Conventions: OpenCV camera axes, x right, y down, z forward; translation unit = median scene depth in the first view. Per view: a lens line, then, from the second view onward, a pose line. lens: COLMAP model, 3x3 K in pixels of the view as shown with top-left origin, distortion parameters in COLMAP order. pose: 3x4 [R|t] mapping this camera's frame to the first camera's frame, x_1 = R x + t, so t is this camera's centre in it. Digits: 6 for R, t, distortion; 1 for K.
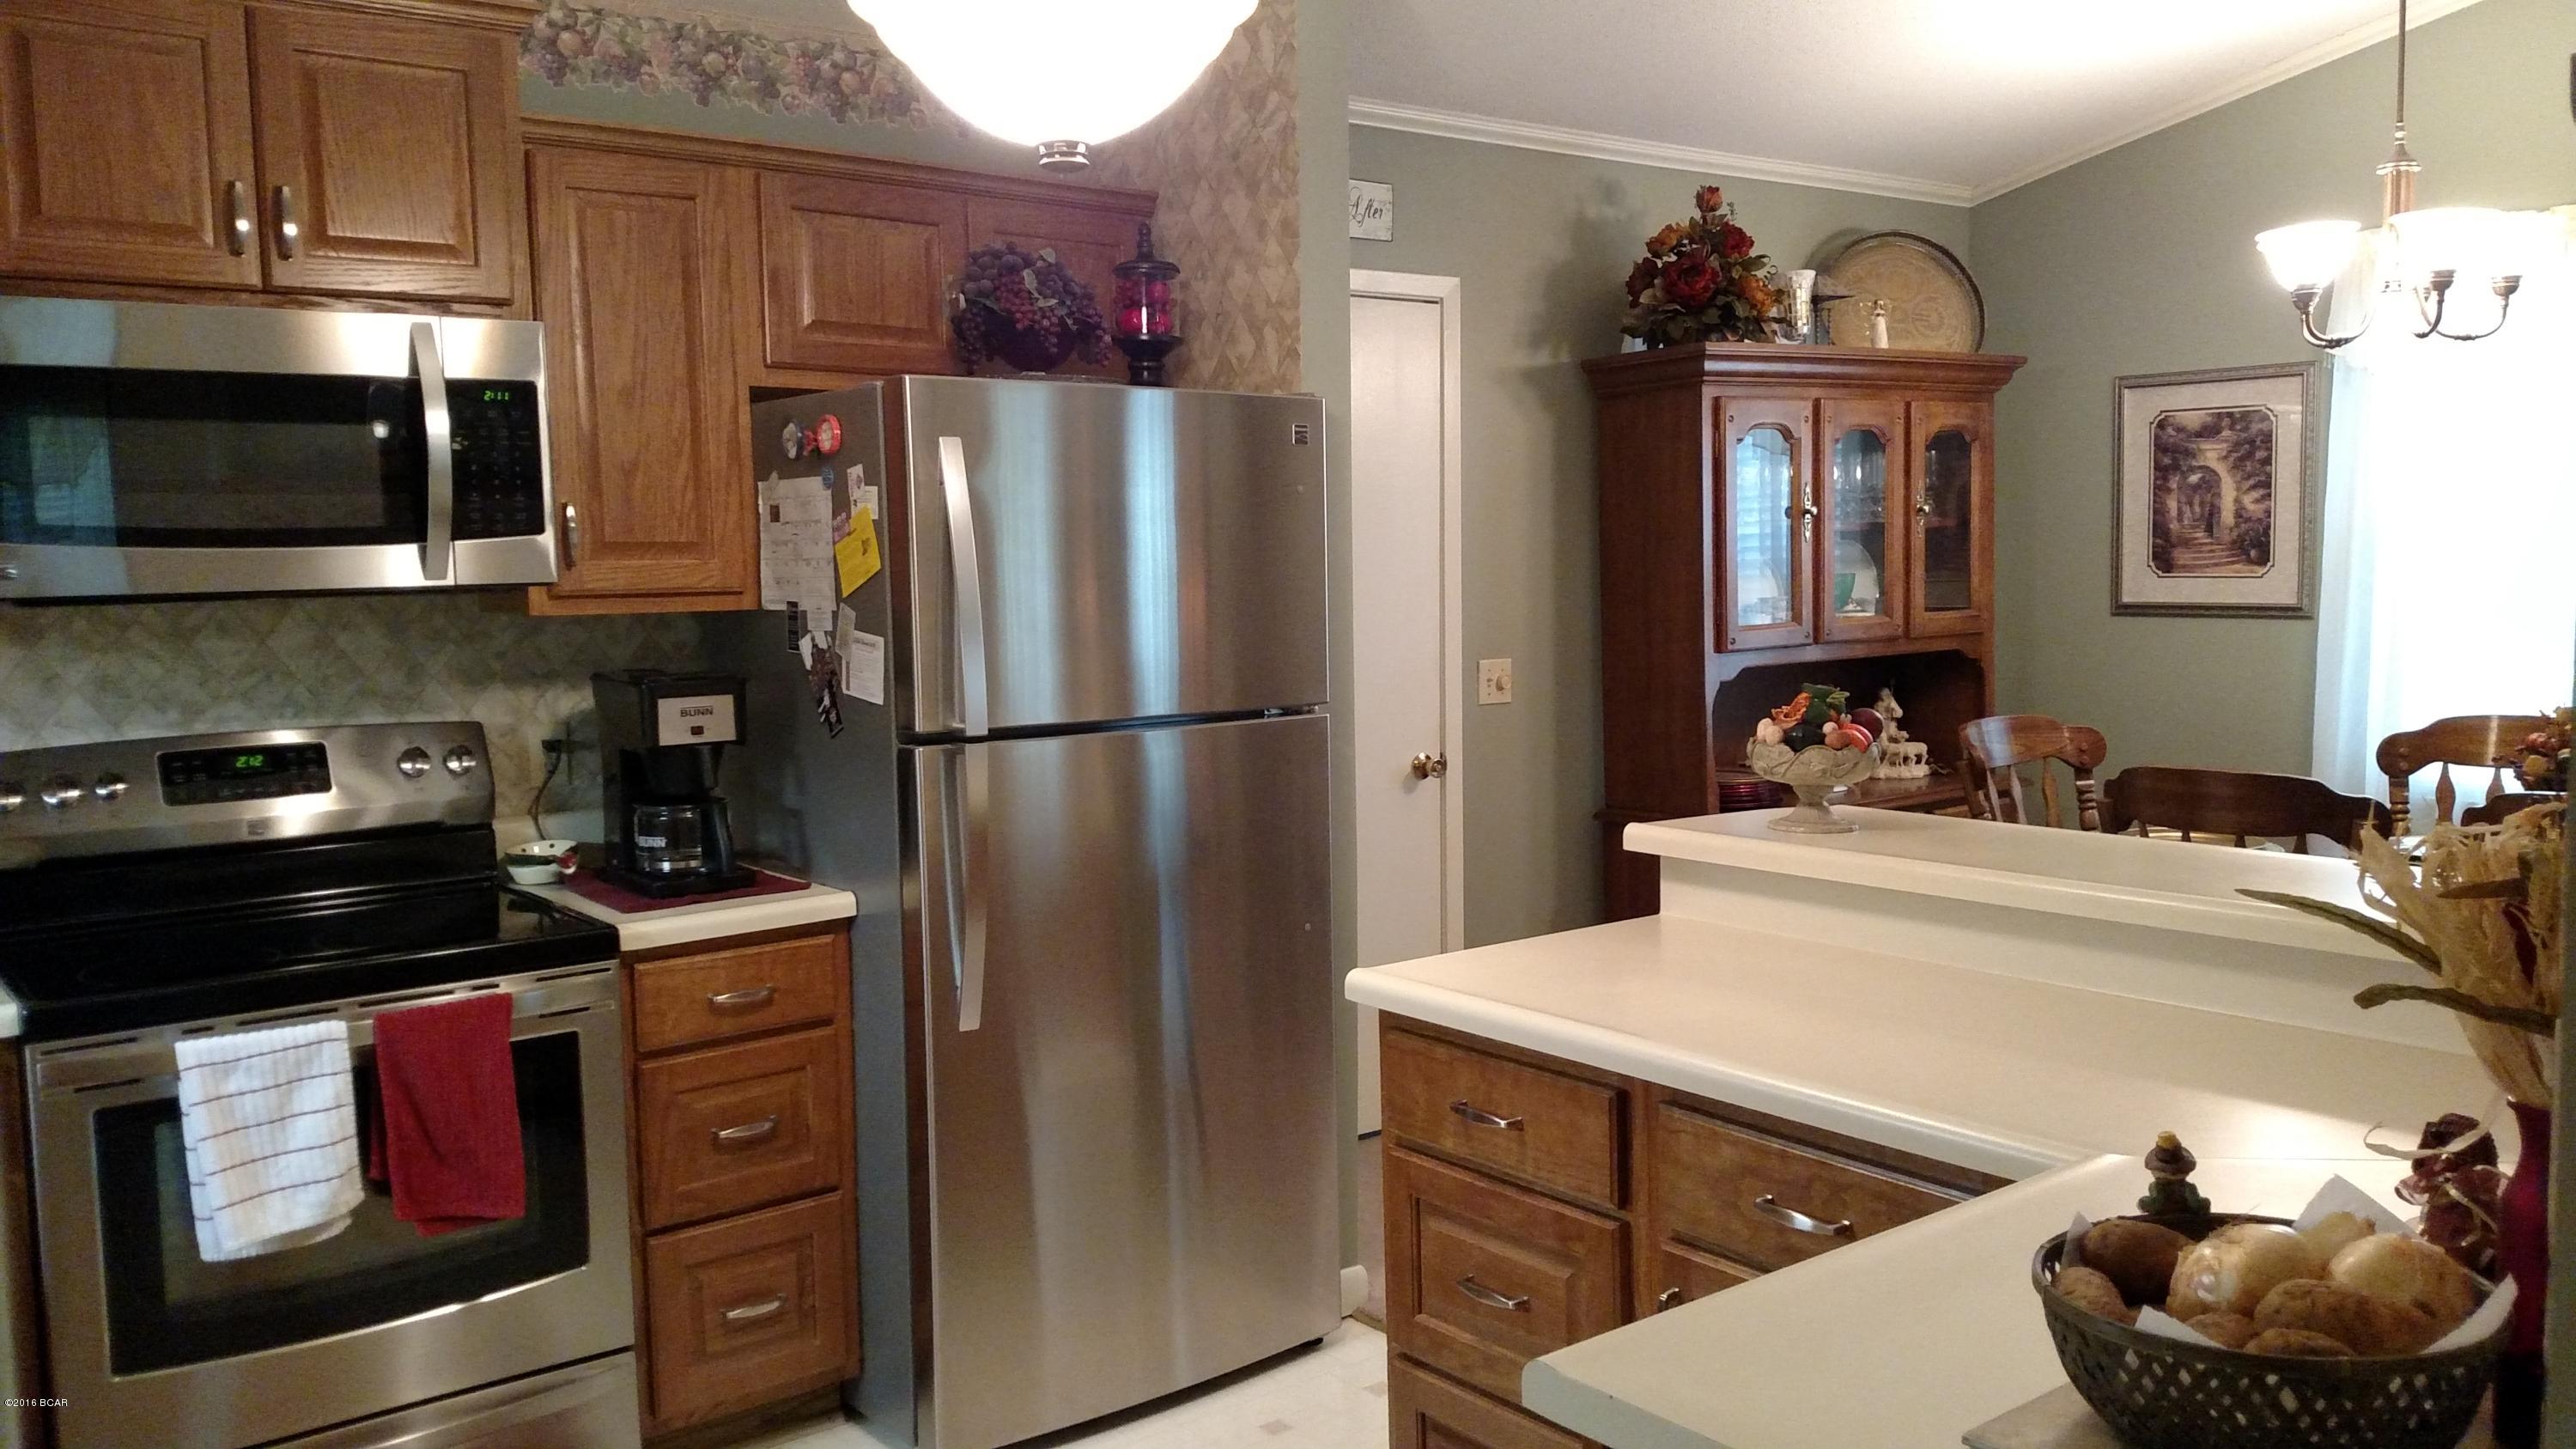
lens RADIAL K [[2050.2, 0, 1297.1], [0, 2050.2, 731.2], [0, 0, 1]] dist [0.126066, -0.187495]
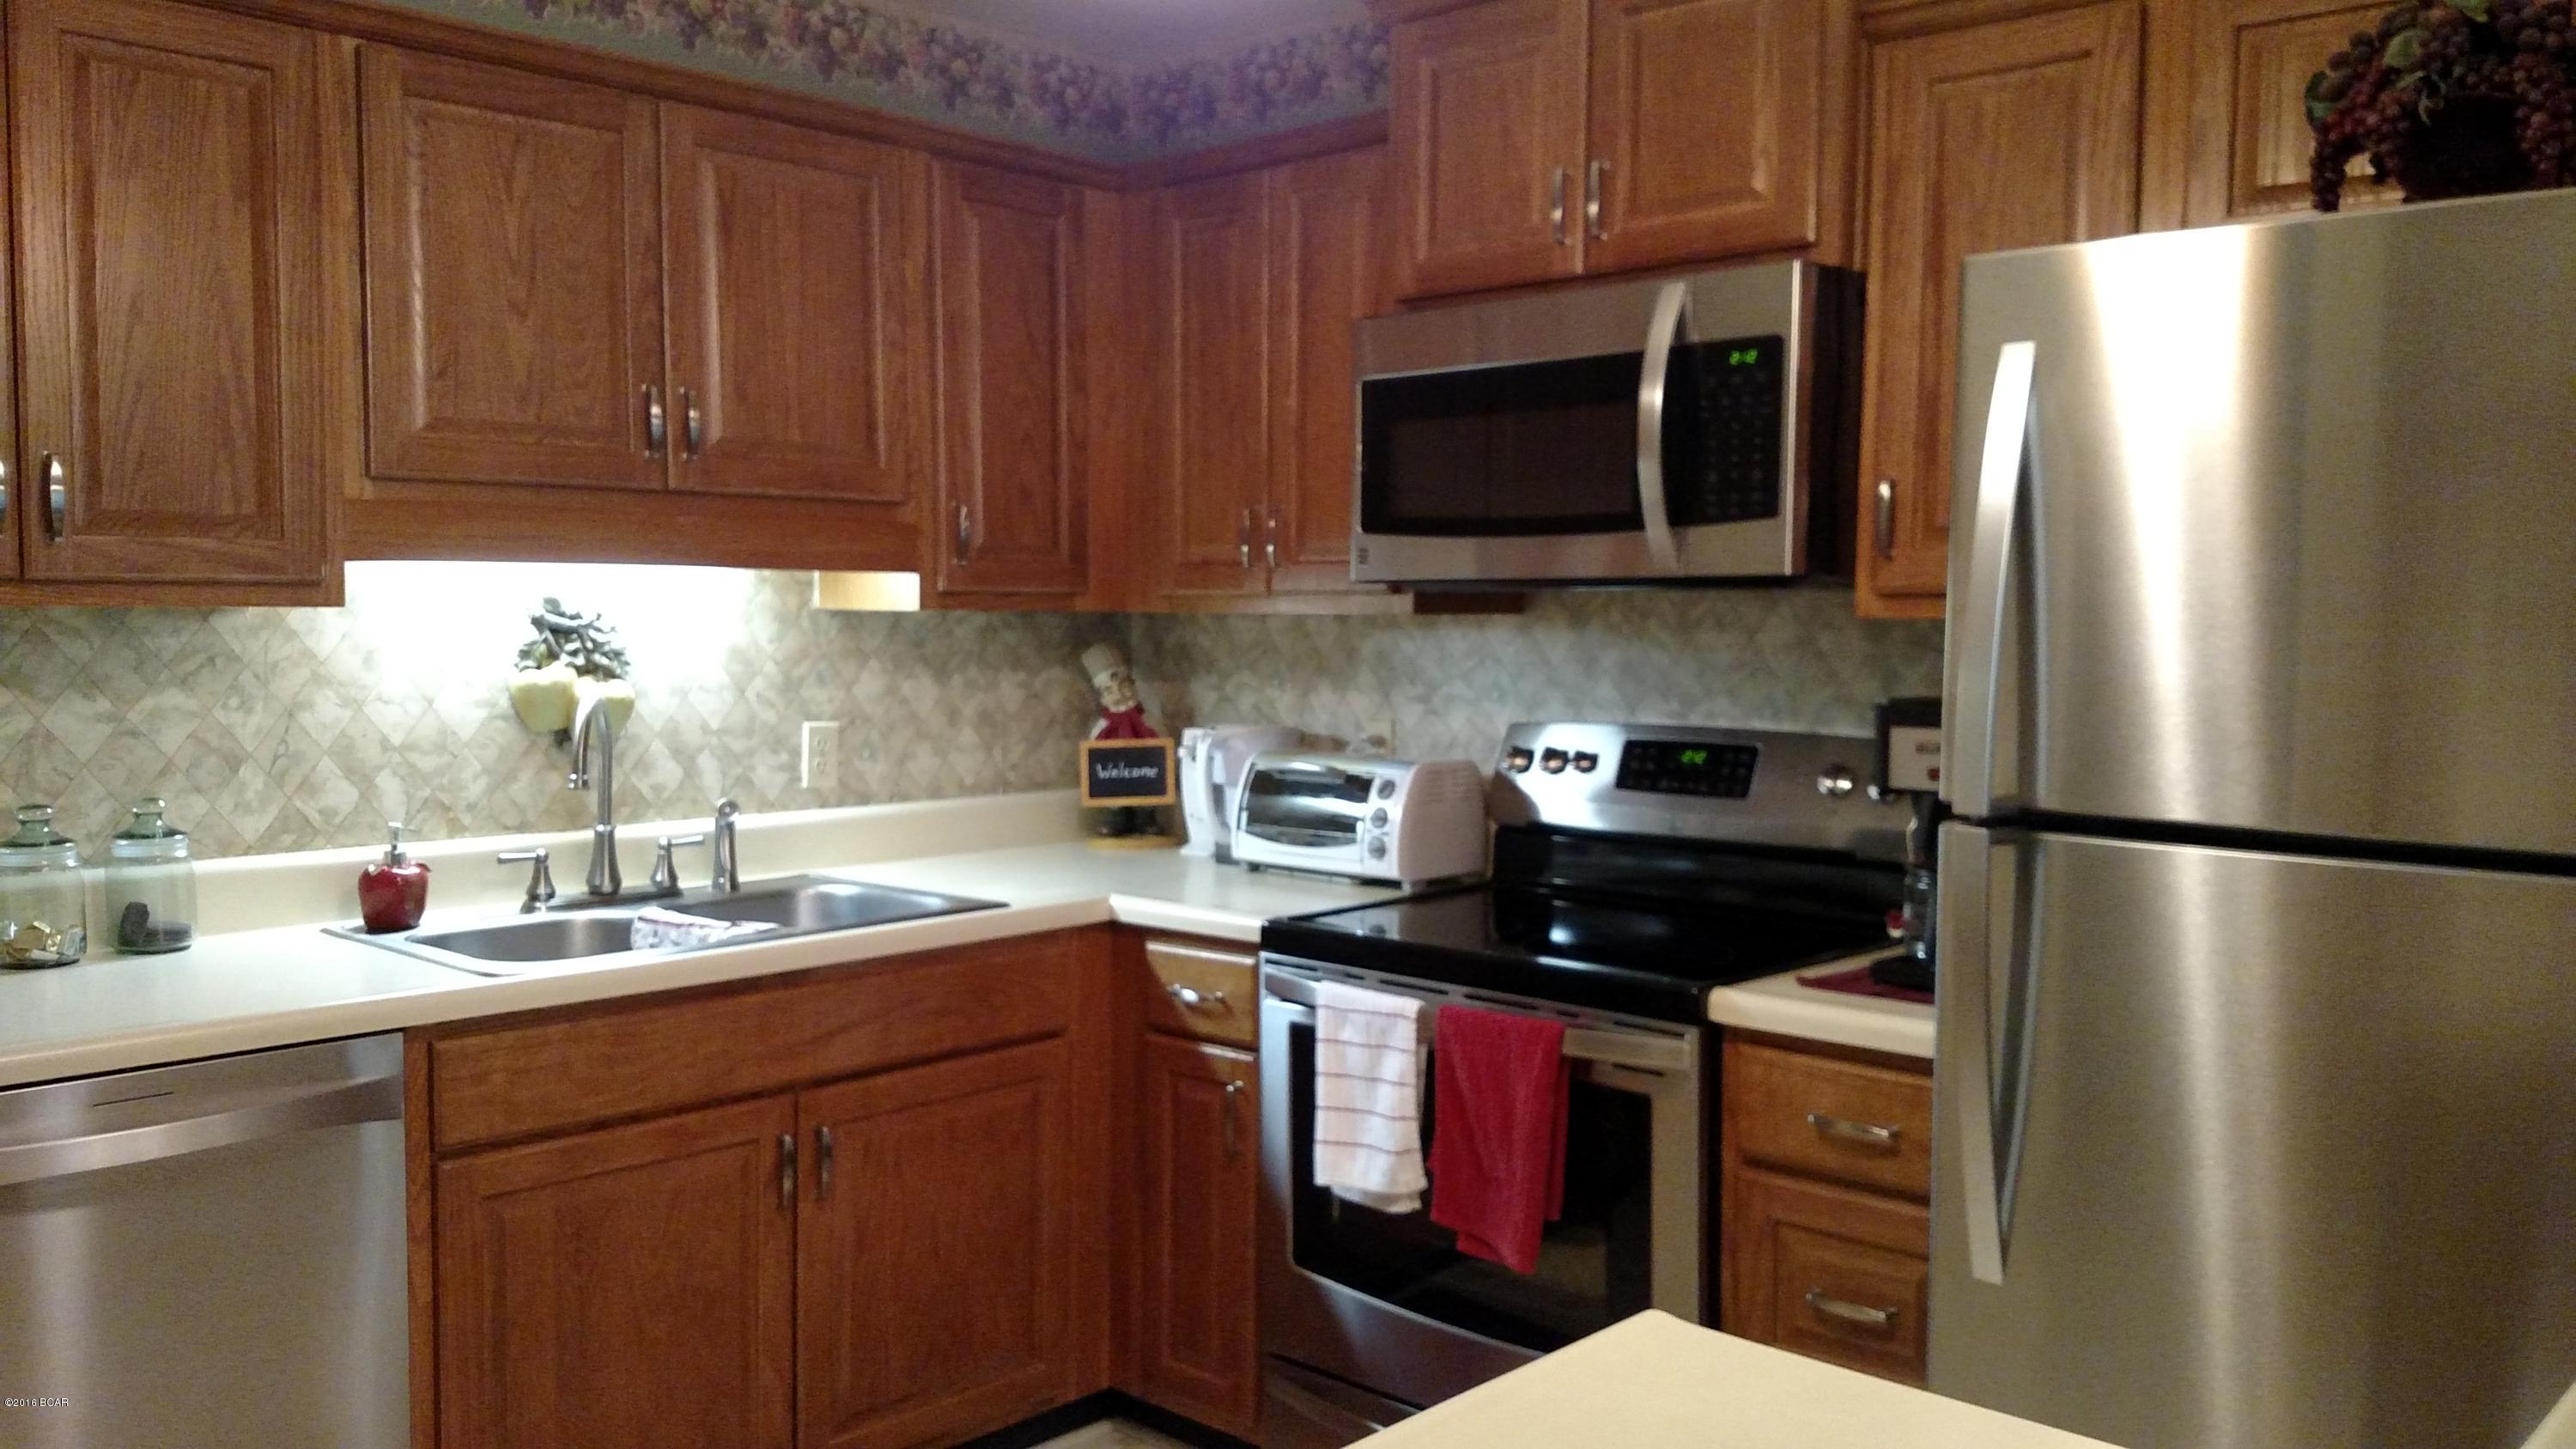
lens RADIAL K [[2000.4, 0, 1280.9], [0, 2000.4, 735.9], [0, 0, 1]] dist [0.219970, -0.374335]
pose [[0.162732, 0.085358, -0.982971, 0.396762], [-0.100127, 0.992536, 0.069613, -0.041476], [0.981577, 0.087094, 0.170064, 0.636717]]
